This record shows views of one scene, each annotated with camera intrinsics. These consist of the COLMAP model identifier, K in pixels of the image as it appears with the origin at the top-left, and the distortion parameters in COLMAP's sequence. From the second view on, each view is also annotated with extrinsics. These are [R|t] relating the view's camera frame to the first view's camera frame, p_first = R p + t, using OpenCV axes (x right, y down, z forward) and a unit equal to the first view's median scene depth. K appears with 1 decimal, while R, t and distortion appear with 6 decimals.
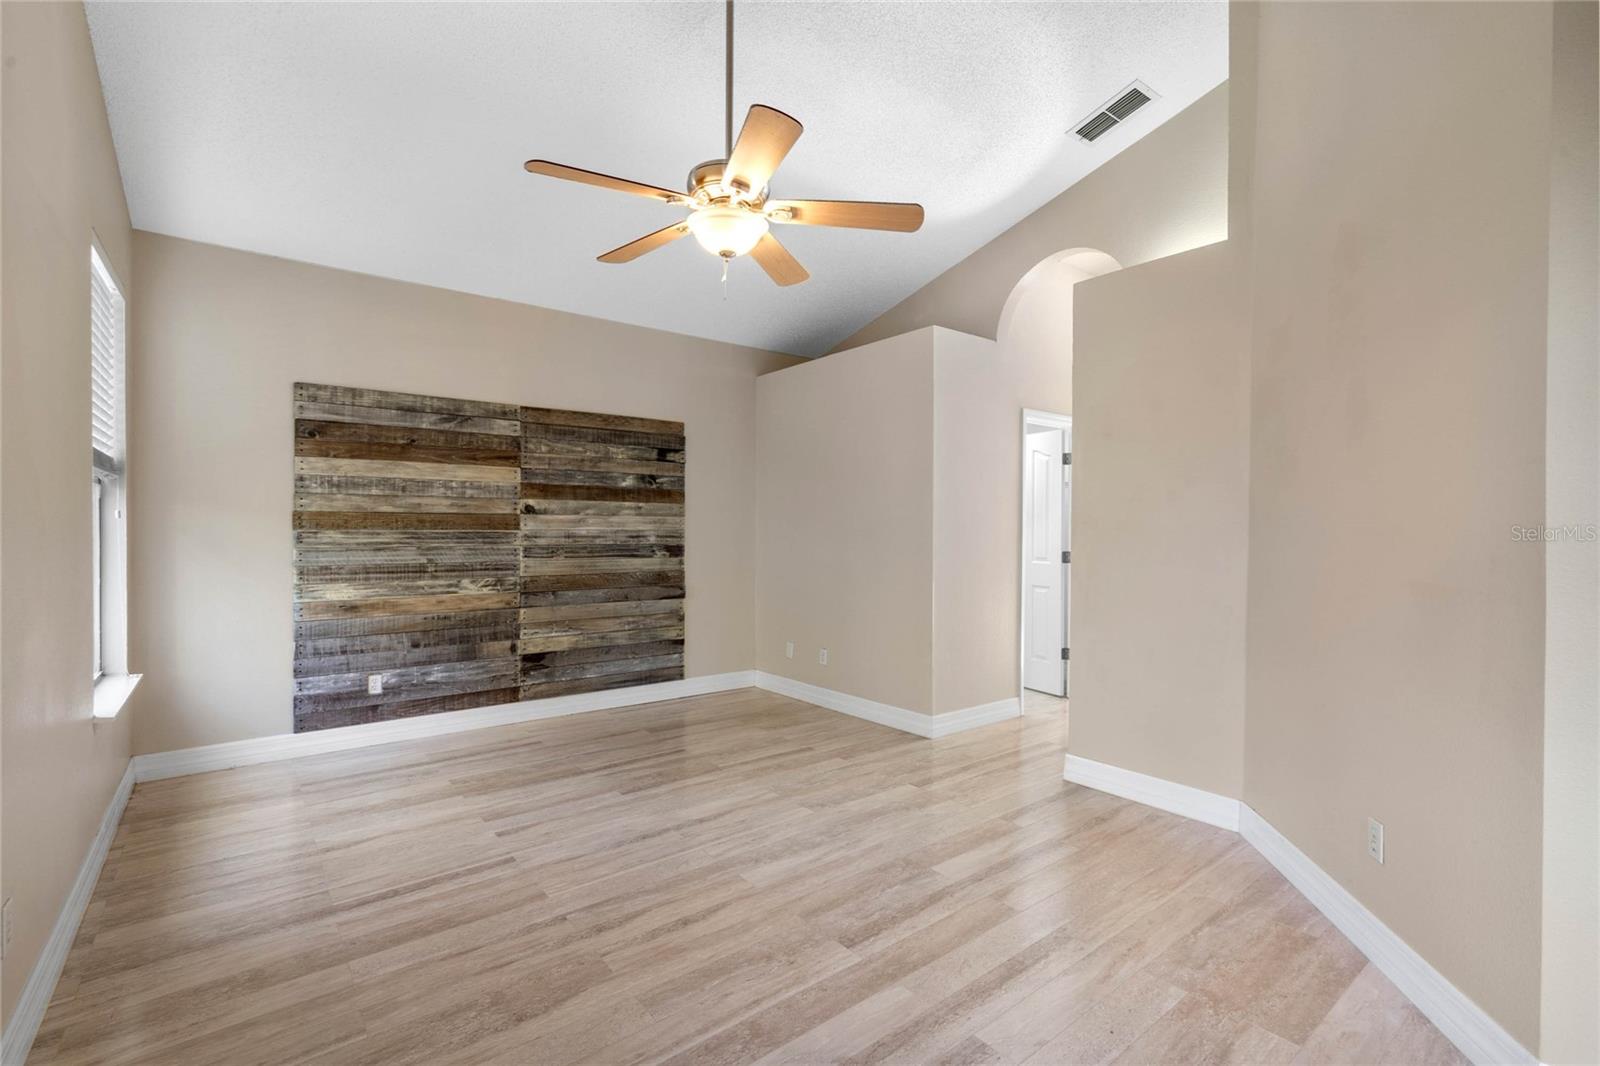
lens RADIAL K [[734.7, 0, 799.9], [0, 734.7, 533.6], [0, 0, 1]] dist [0.000740, -0.000755]
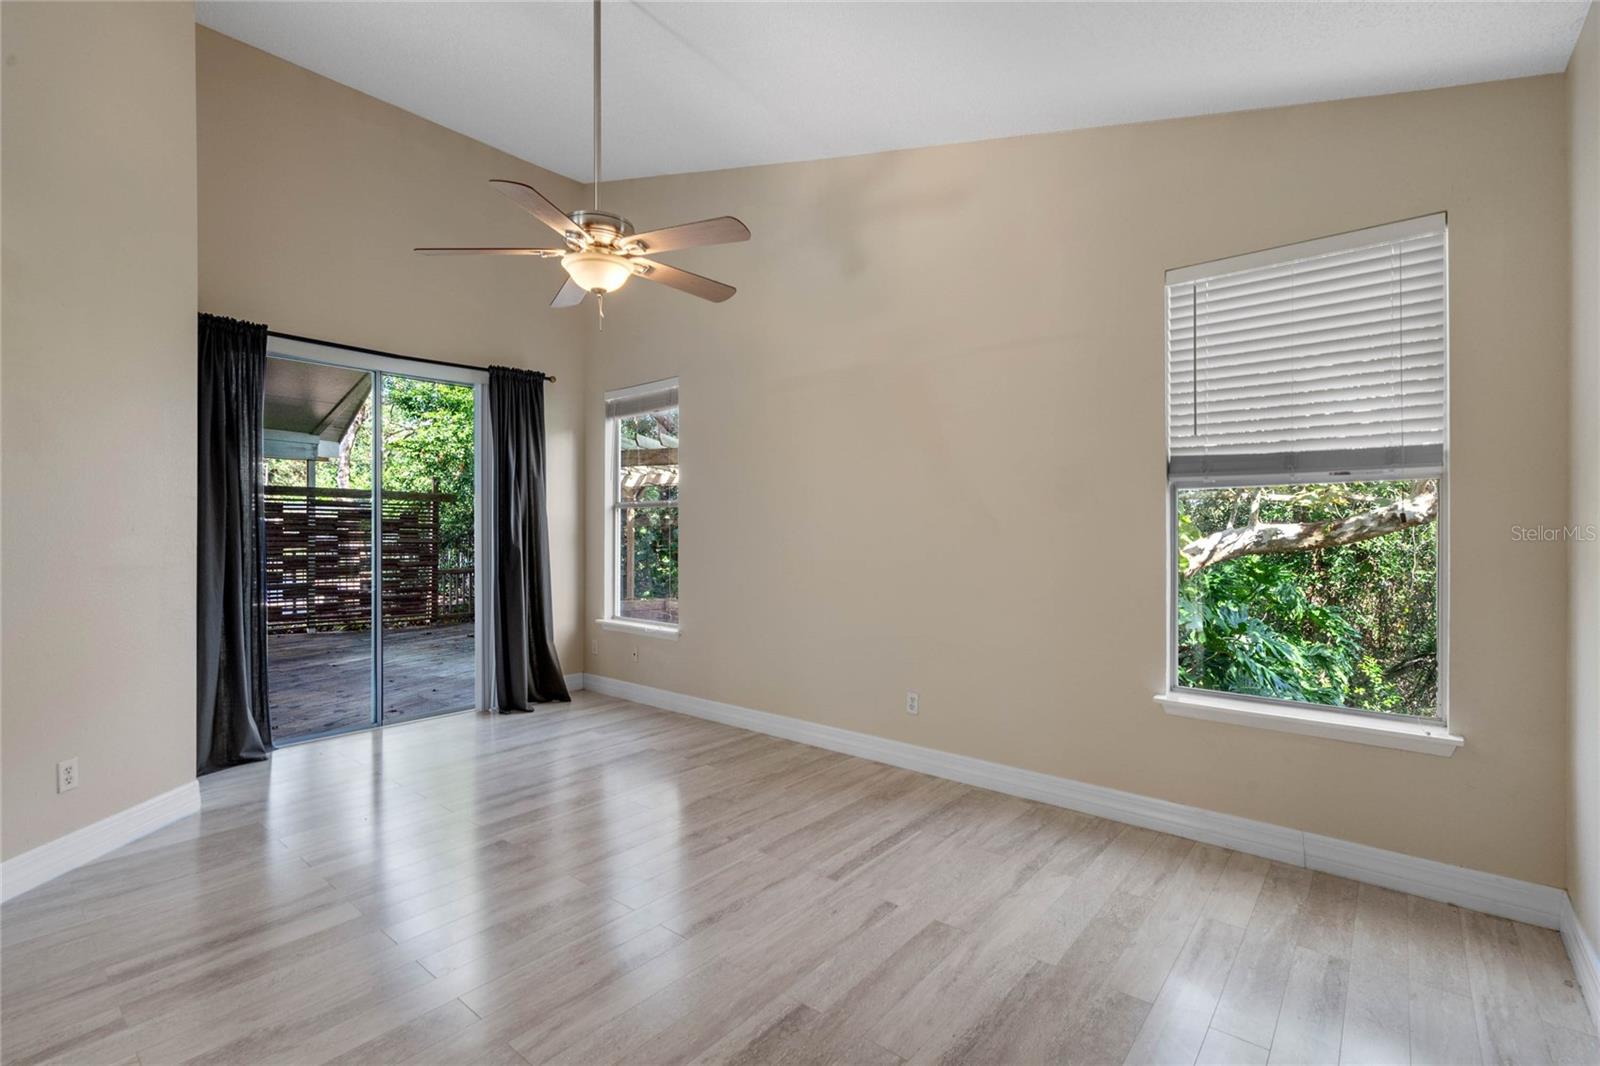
lens RADIAL K [[734.7, 0, 803.2], [0, 734.7, 531.7], [0, 0, 1]] dist [0.000740, -0.000755]
pose [[-0.978651, -0.001806, -0.205523, -0.167420], [-0.003632, 0.999957, 0.008511, -0.019048], [0.205499, 0.009076, -0.978615, 2.081910]]
